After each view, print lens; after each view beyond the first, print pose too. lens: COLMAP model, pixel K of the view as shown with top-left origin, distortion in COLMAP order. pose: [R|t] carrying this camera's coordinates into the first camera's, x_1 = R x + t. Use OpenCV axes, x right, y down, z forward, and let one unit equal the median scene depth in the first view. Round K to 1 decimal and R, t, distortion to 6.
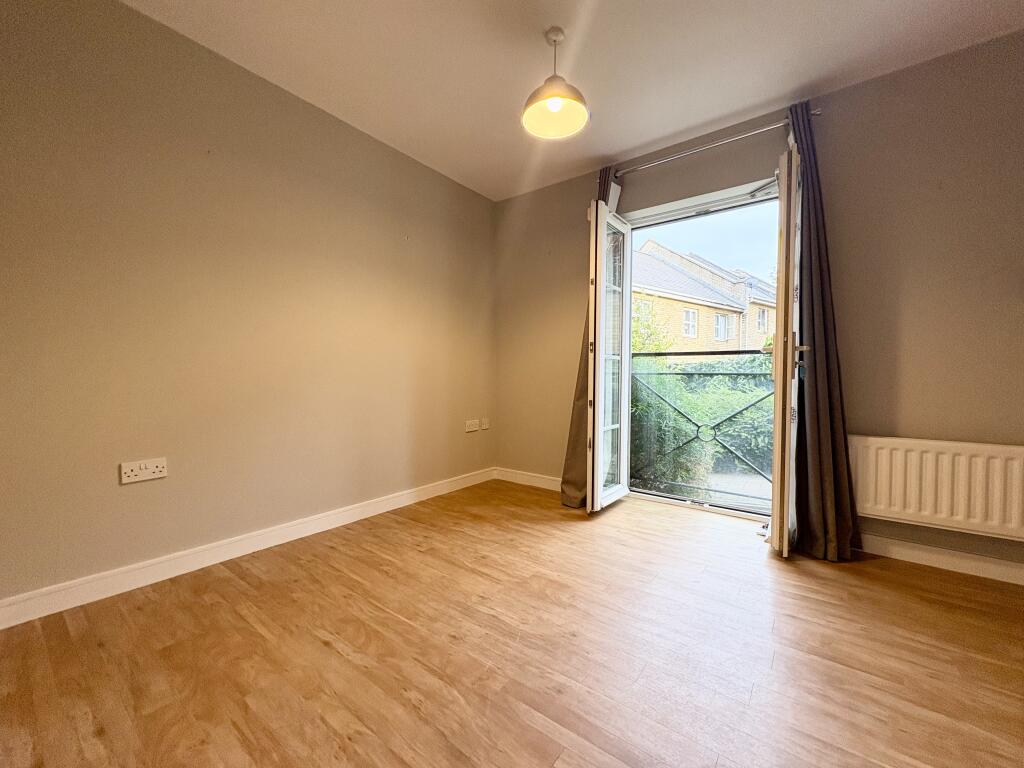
lens RADIAL K [[407.0, 0, 513.0], [0, 407.0, 384.4], [0, 0, 1]] dist [0.000598, -0.000394]
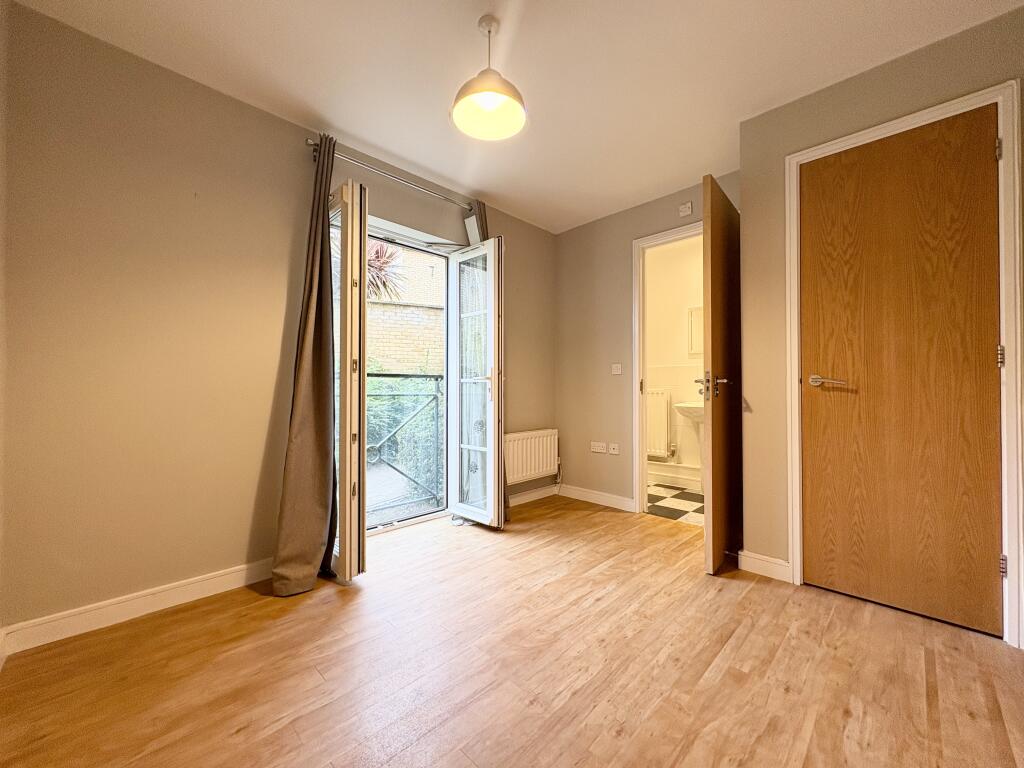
lens RADIAL K [[407.0, 0, 512.8], [0, 407.0, 383.2], [0, 0, 1]] dist [0.000598, -0.000394]
pose [[0.127050, 0.008772, 0.991857, -0.733945], [0.020417, 0.999726, -0.011457, -0.056831], [-0.991686, 0.021707, 0.126836, 0.809212]]
